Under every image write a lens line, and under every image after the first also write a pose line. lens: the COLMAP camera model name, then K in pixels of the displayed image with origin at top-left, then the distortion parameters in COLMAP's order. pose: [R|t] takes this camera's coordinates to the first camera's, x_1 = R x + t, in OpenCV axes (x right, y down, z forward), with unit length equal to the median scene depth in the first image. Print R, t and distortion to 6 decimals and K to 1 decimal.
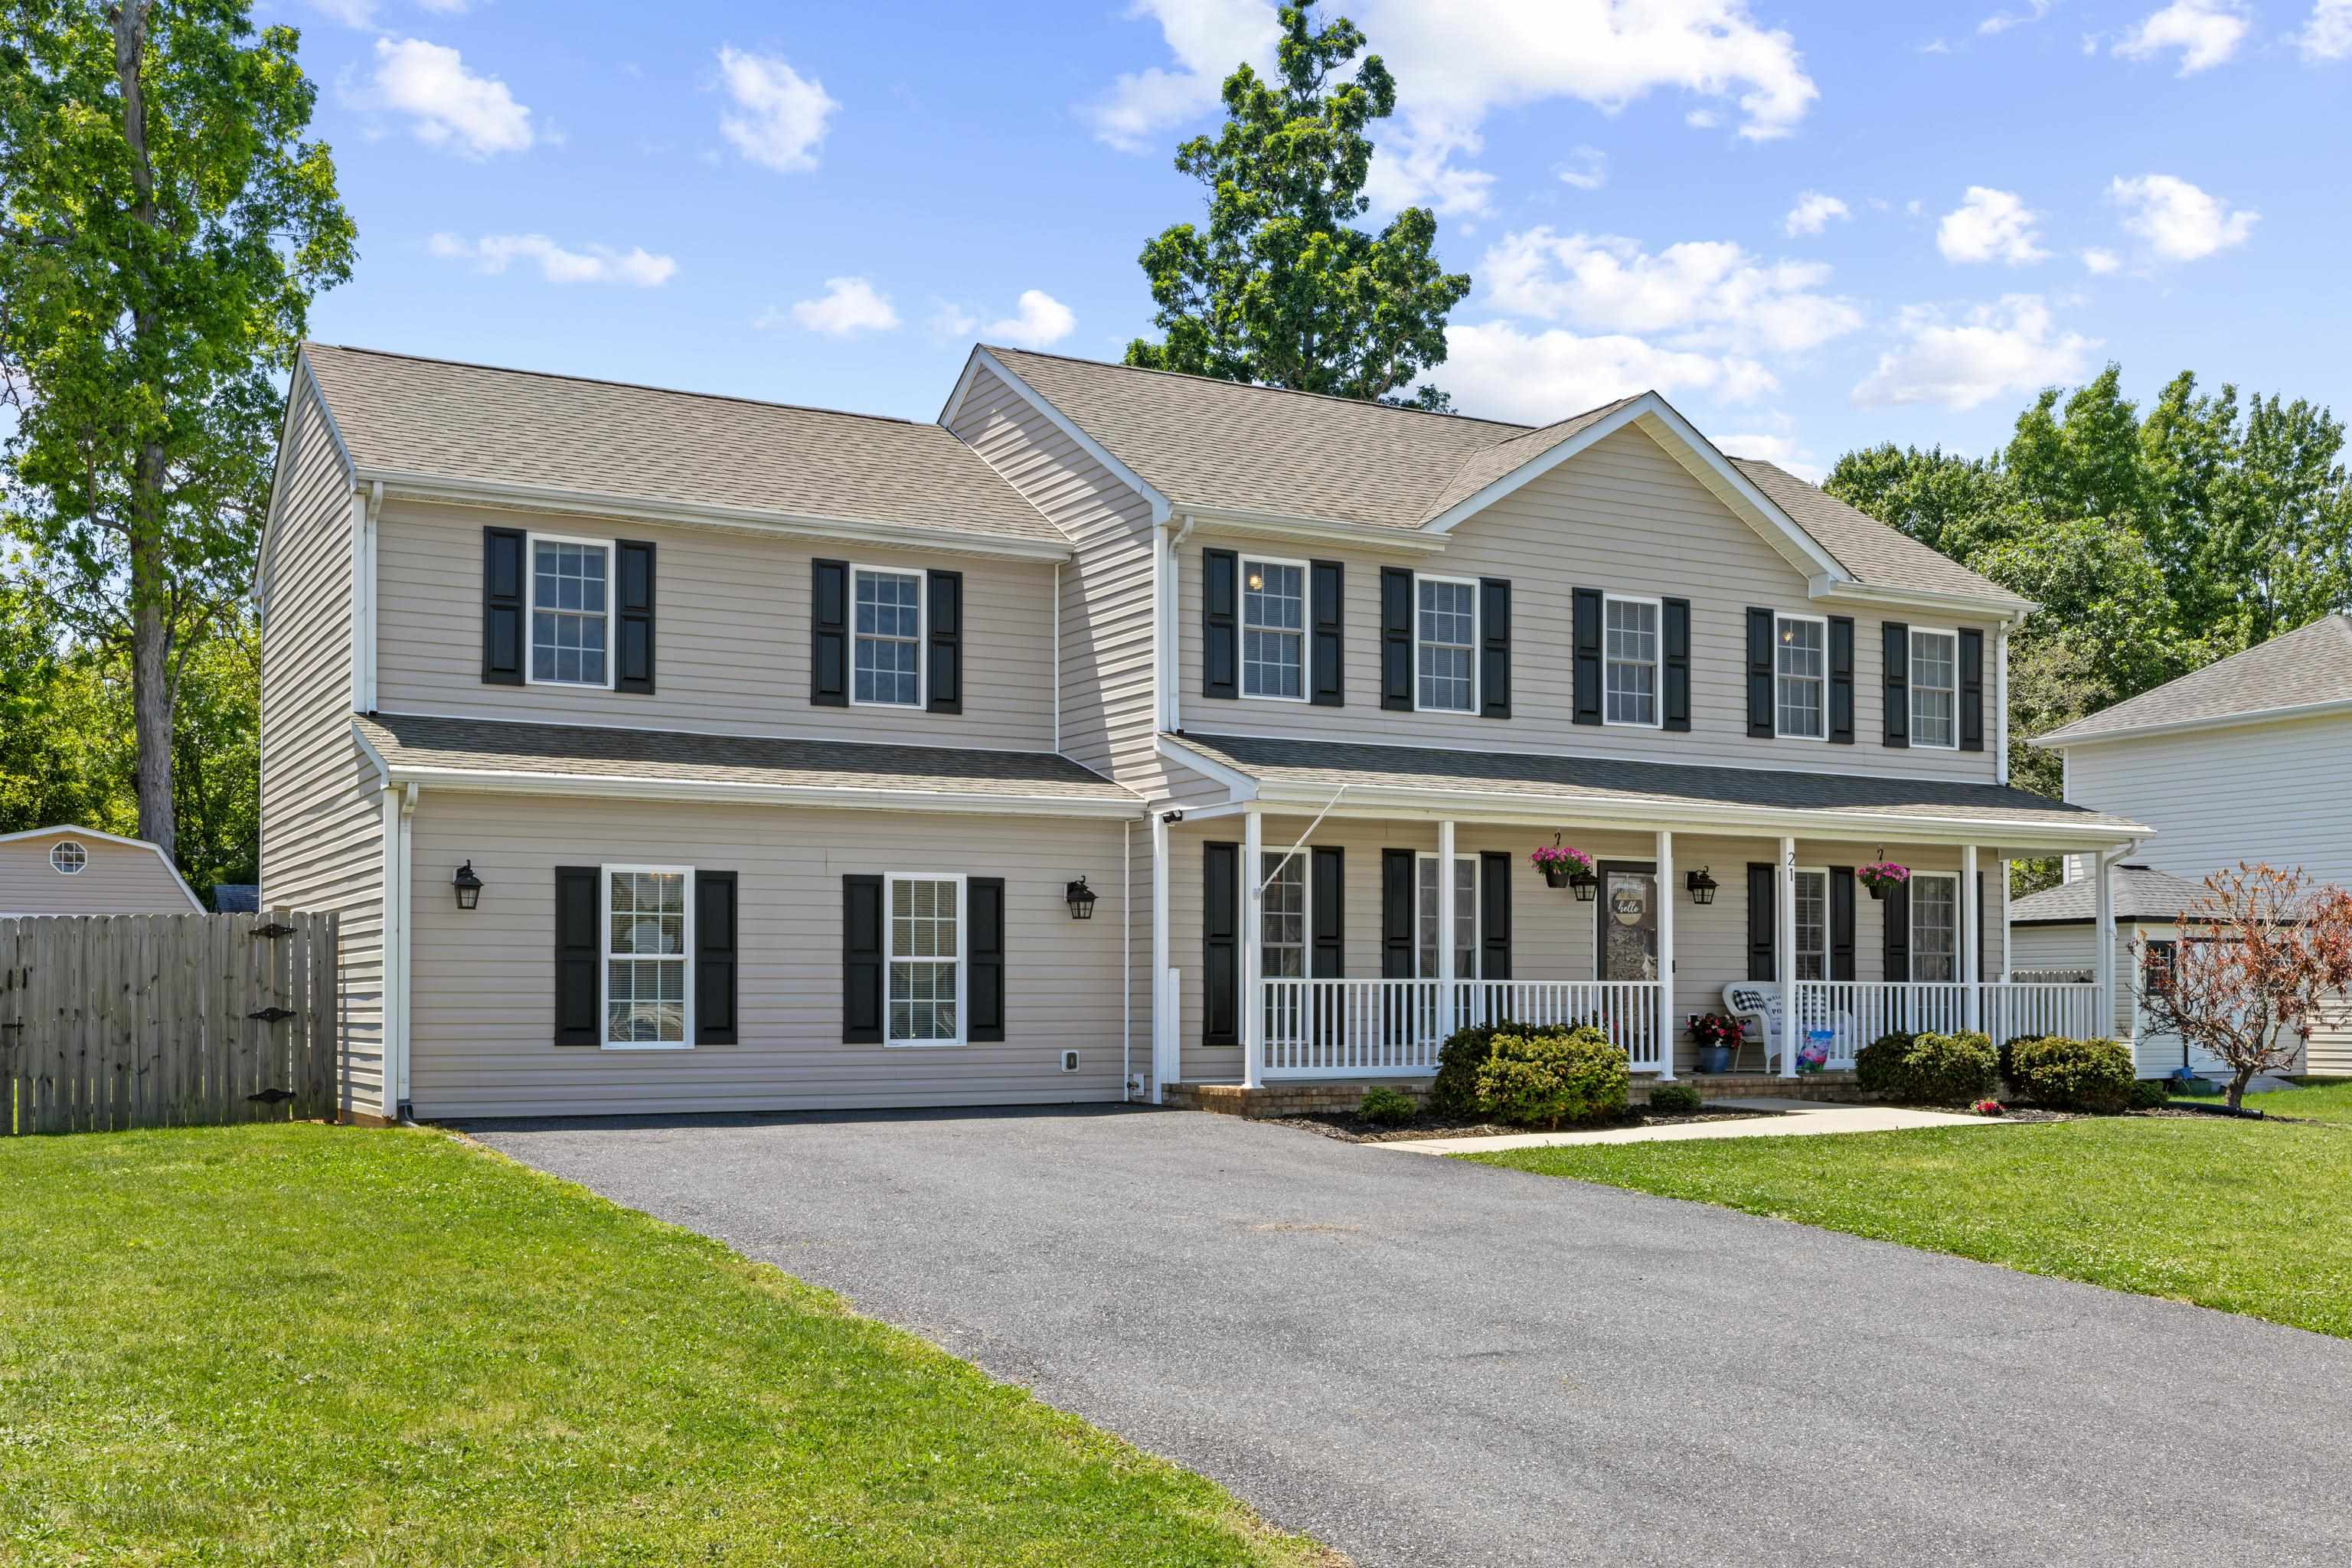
lens RADIAL K [[2373.3, 0, 1180.9], [0, 2373.3, 977.1], [0, 0, 1]] dist [-0.004049, 0.022275]
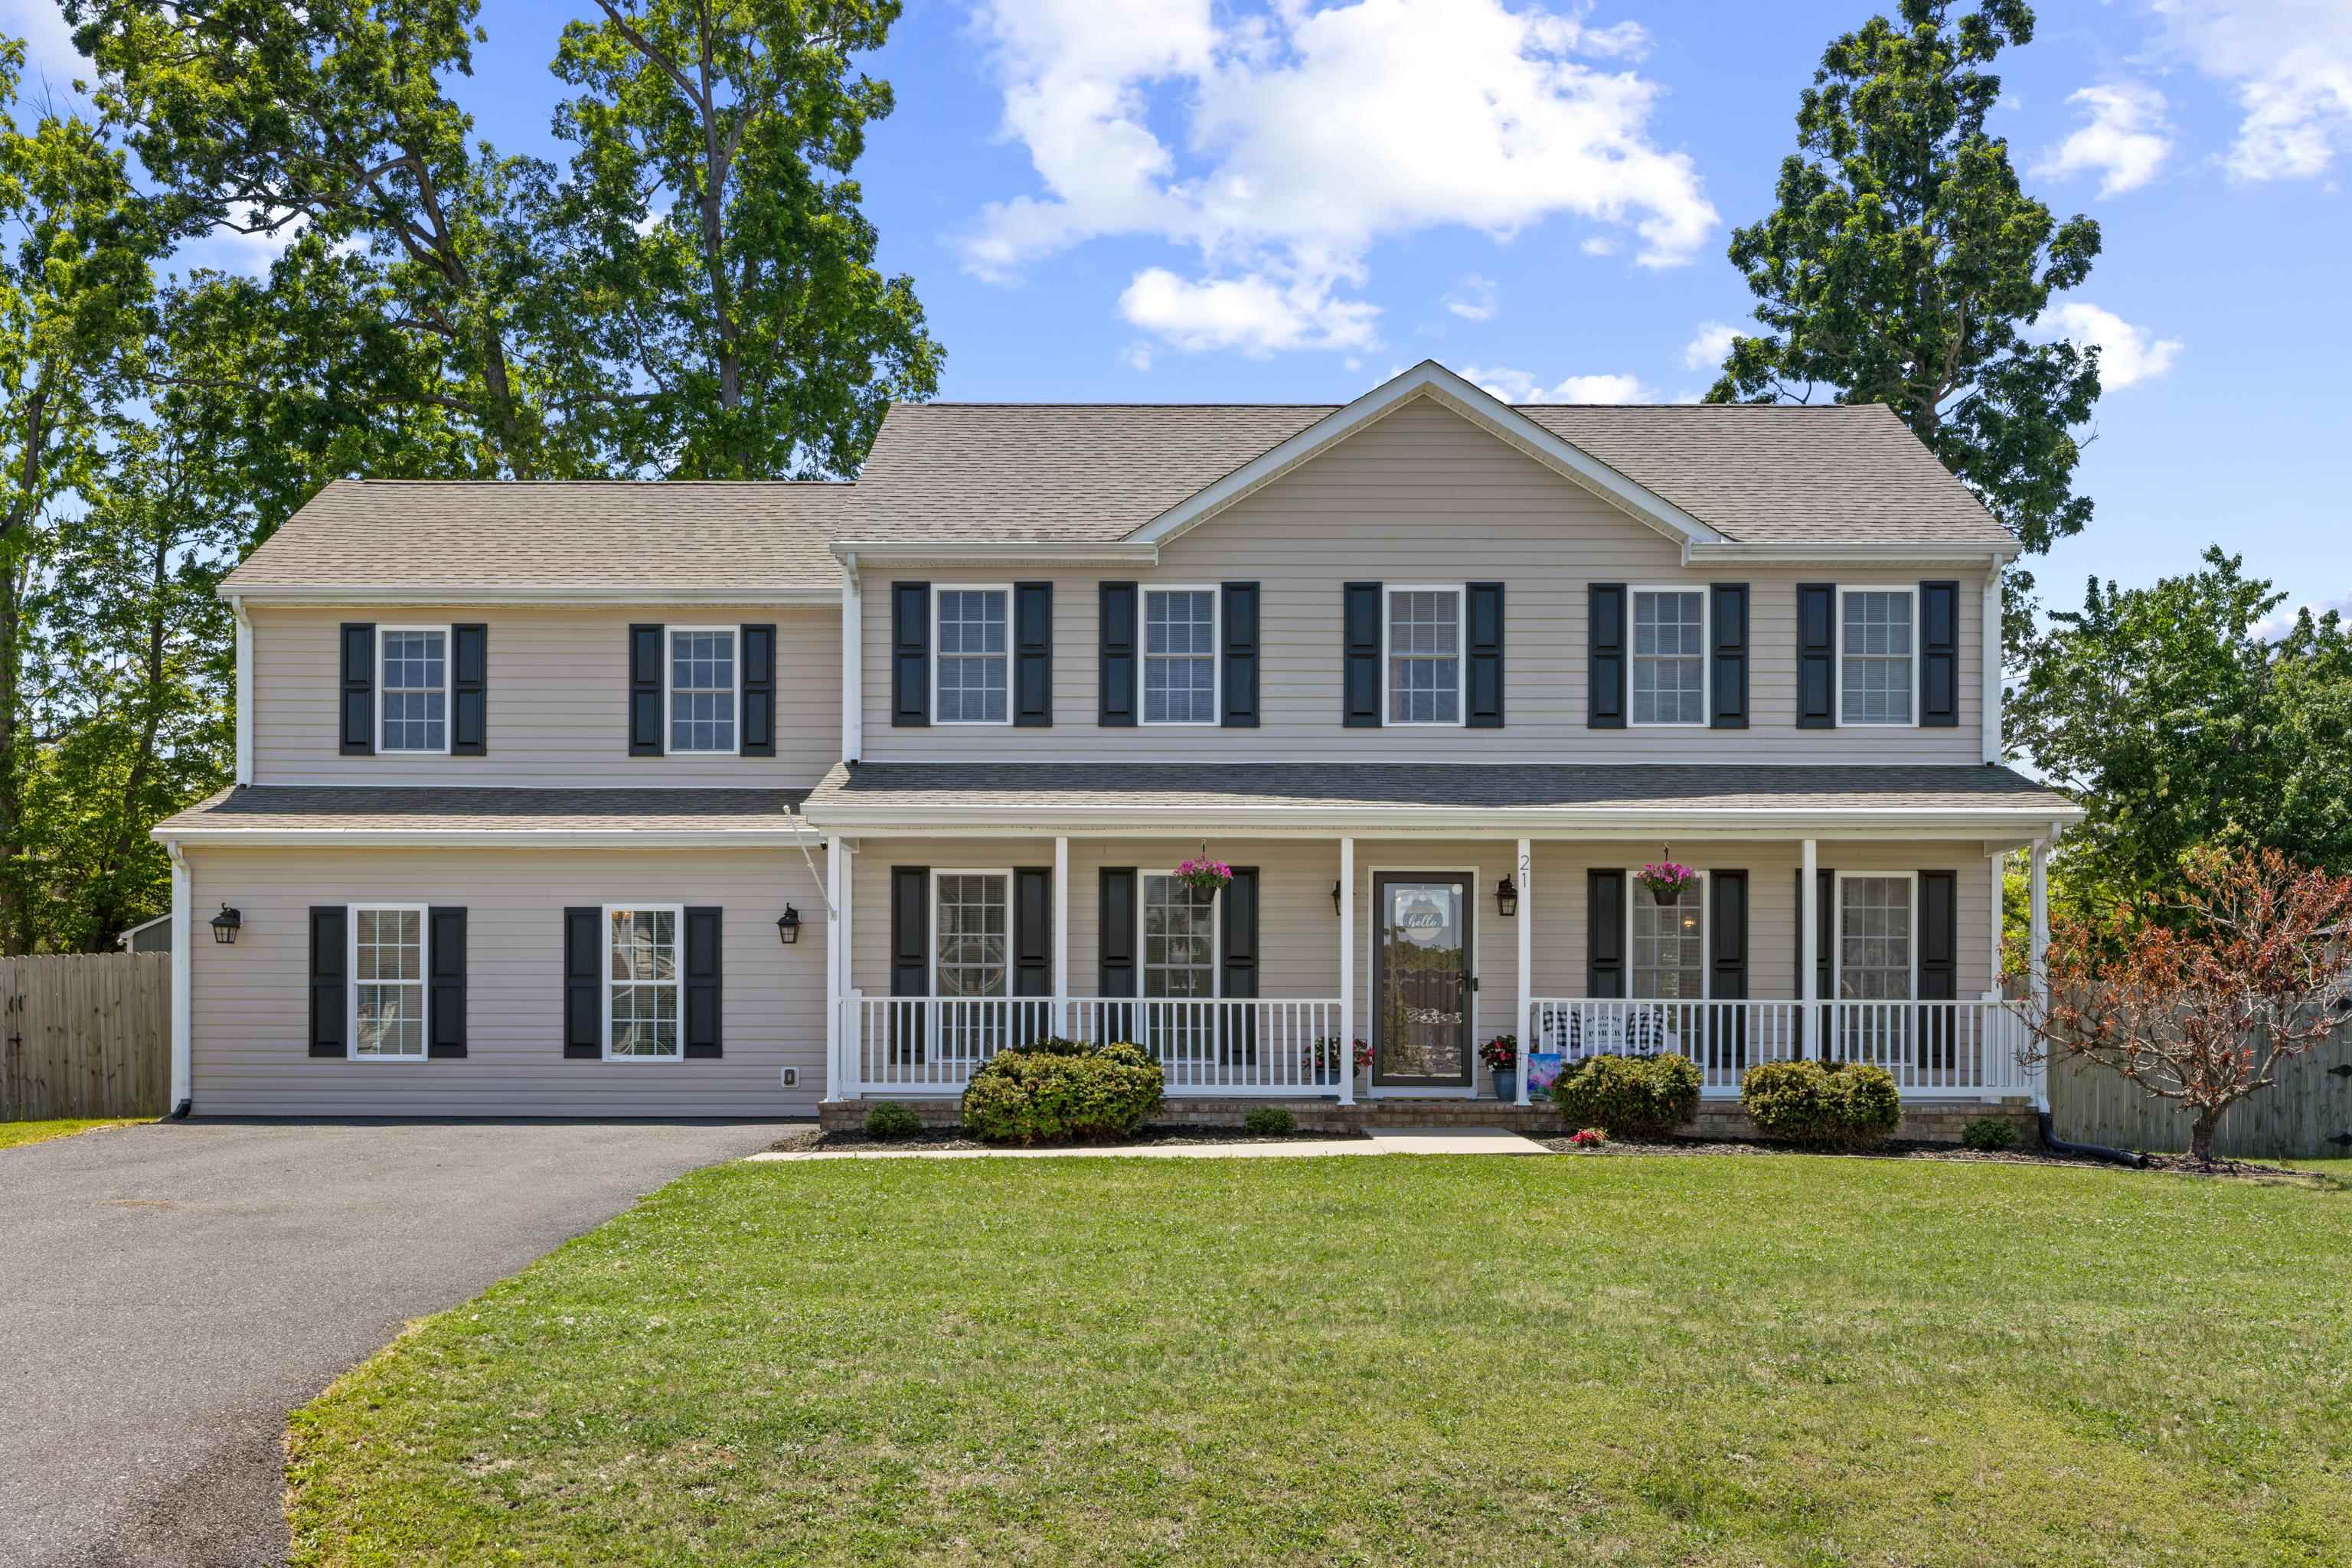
lens RADIAL K [[2299.6, 0, 1176.5], [0, 2299.6, 1046.5], [0, 0, 1]] dist [-0.000320, 0.002605]
pose [[0.872151, 0.004643, -0.489215, 0.576407], [0.004546, 0.999835, 0.017592, 0.004150], [0.489216, -0.017567, 0.871986, 0.172217]]
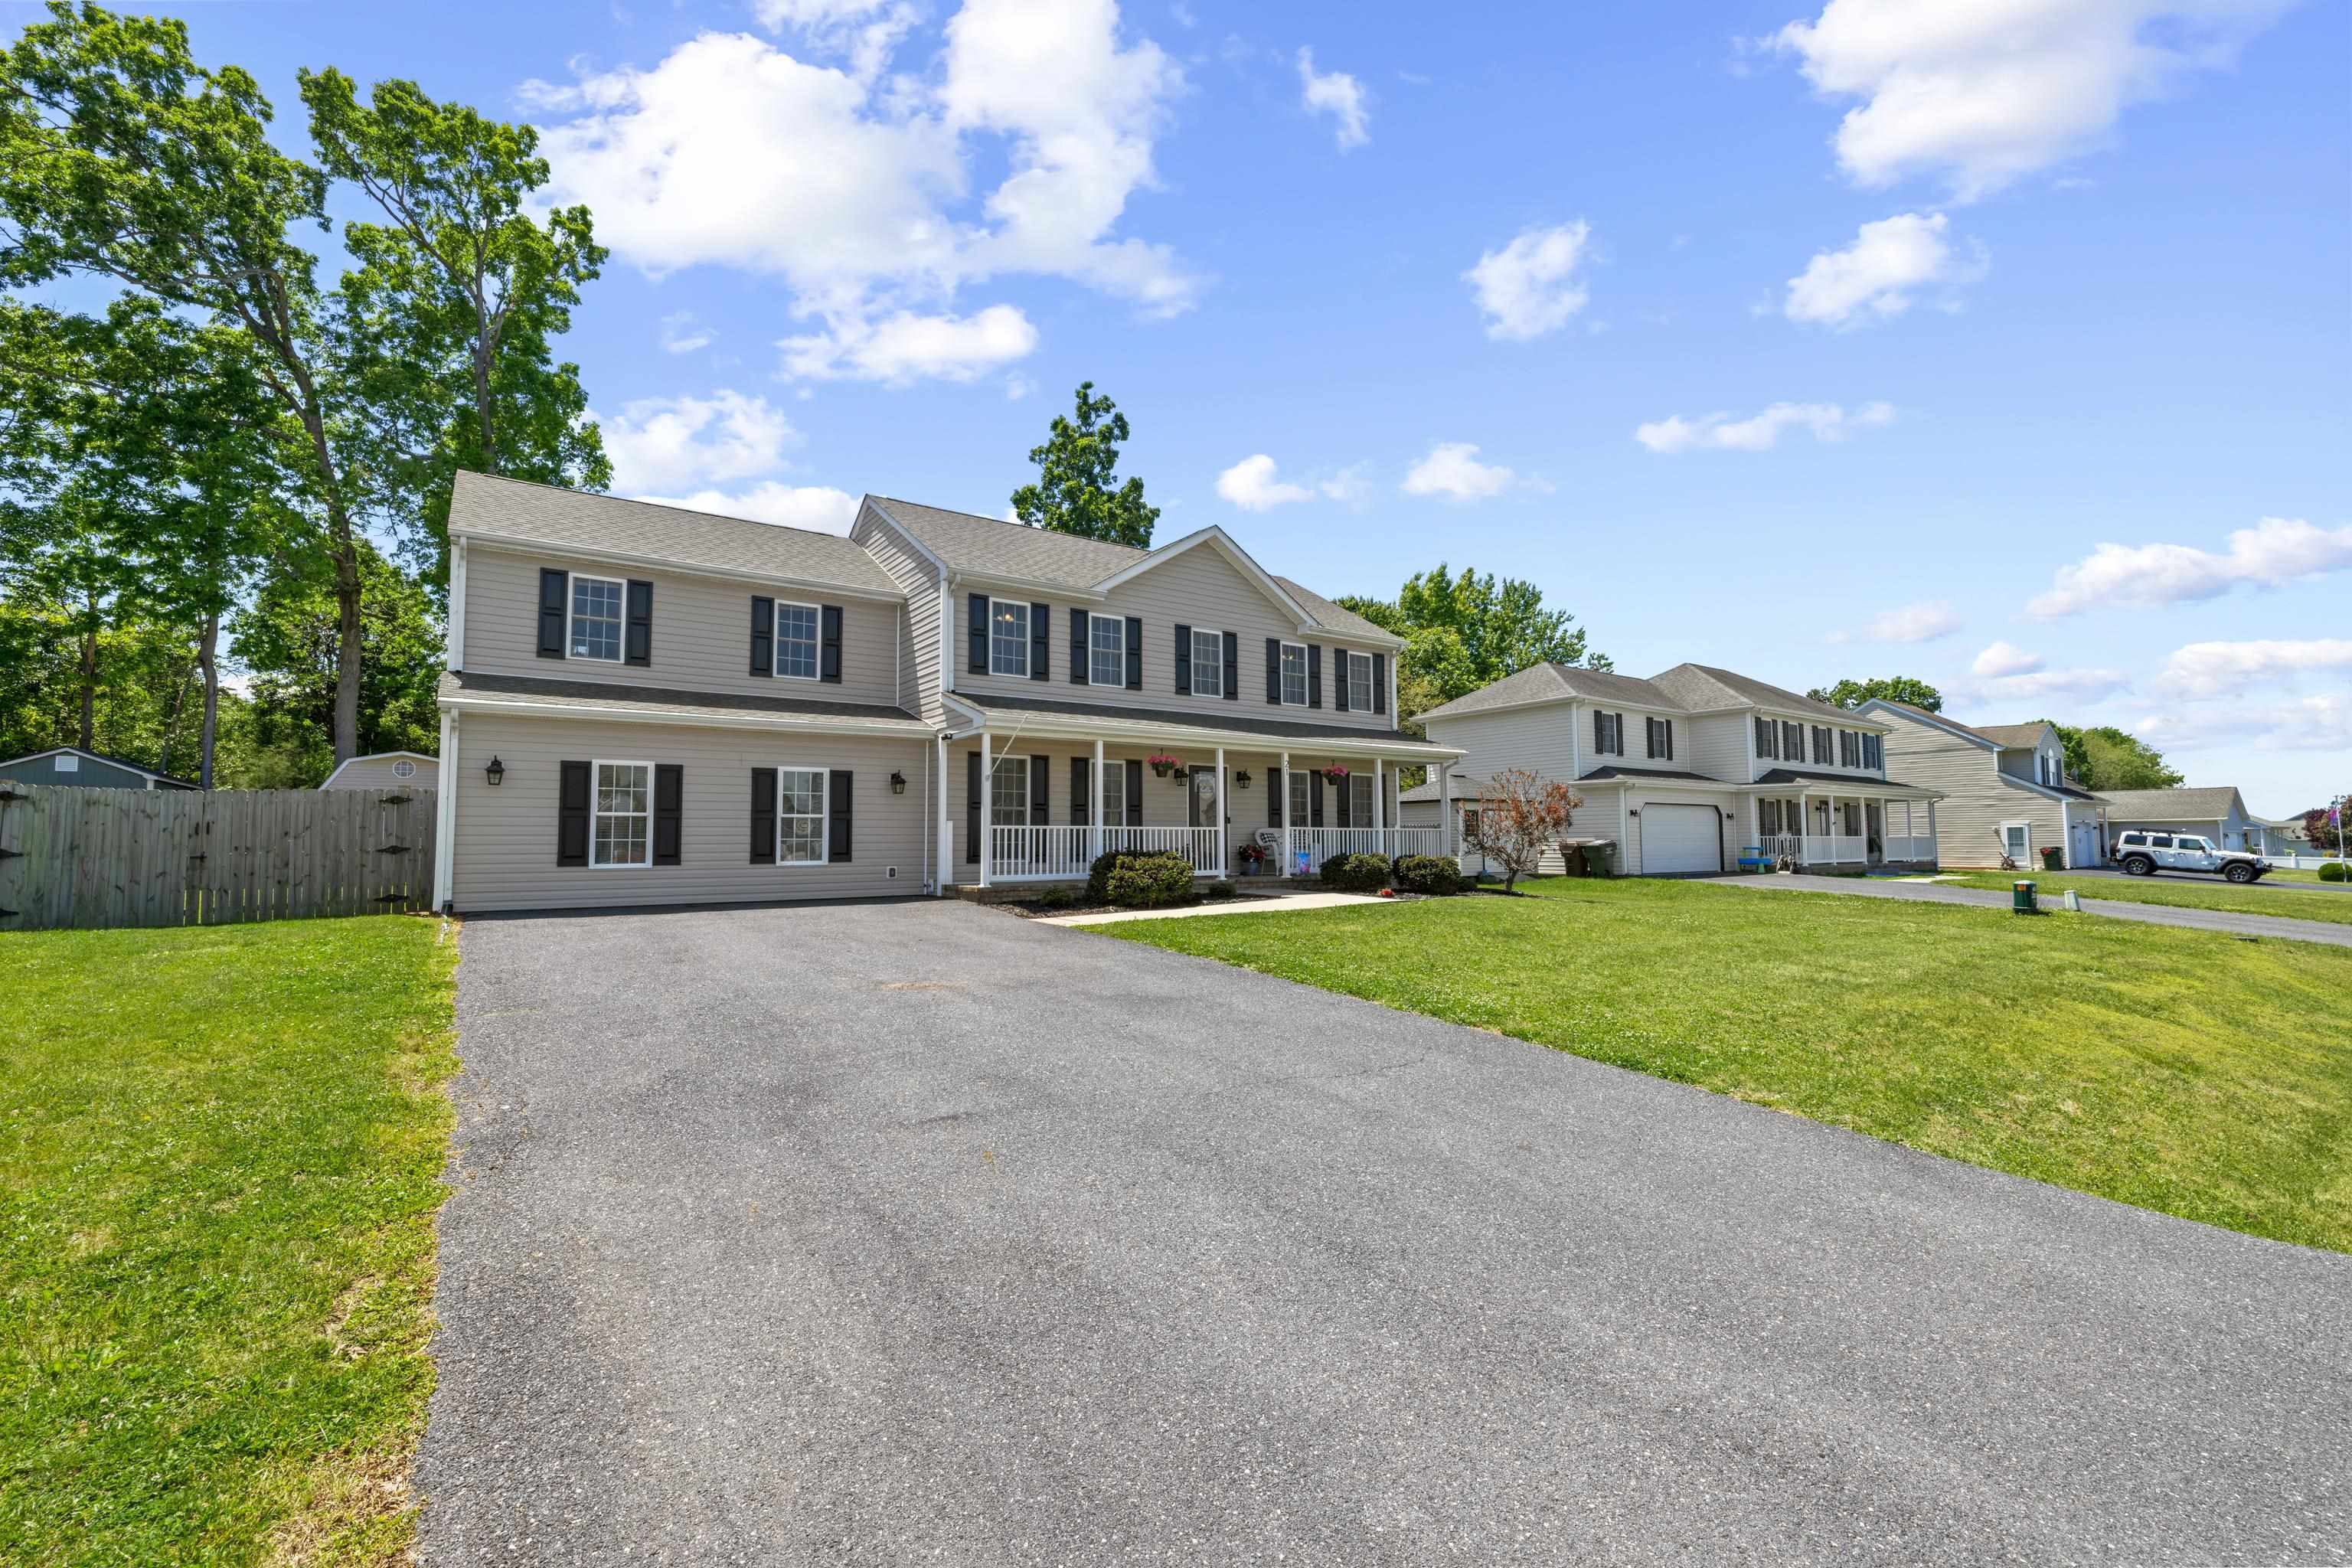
lens RADIAL K [[1004.5, 0, 1179.6], [0, 1004.5, 780.2], [0, 0, 1]] dist [0.002103, 0.000208]
pose [[0.993891, 0.000779, 0.110361, 0.081451], [0.005165, 0.998551, -0.053568, 0.006821], [-0.110243, 0.053811, 0.992447, 0.202318]]
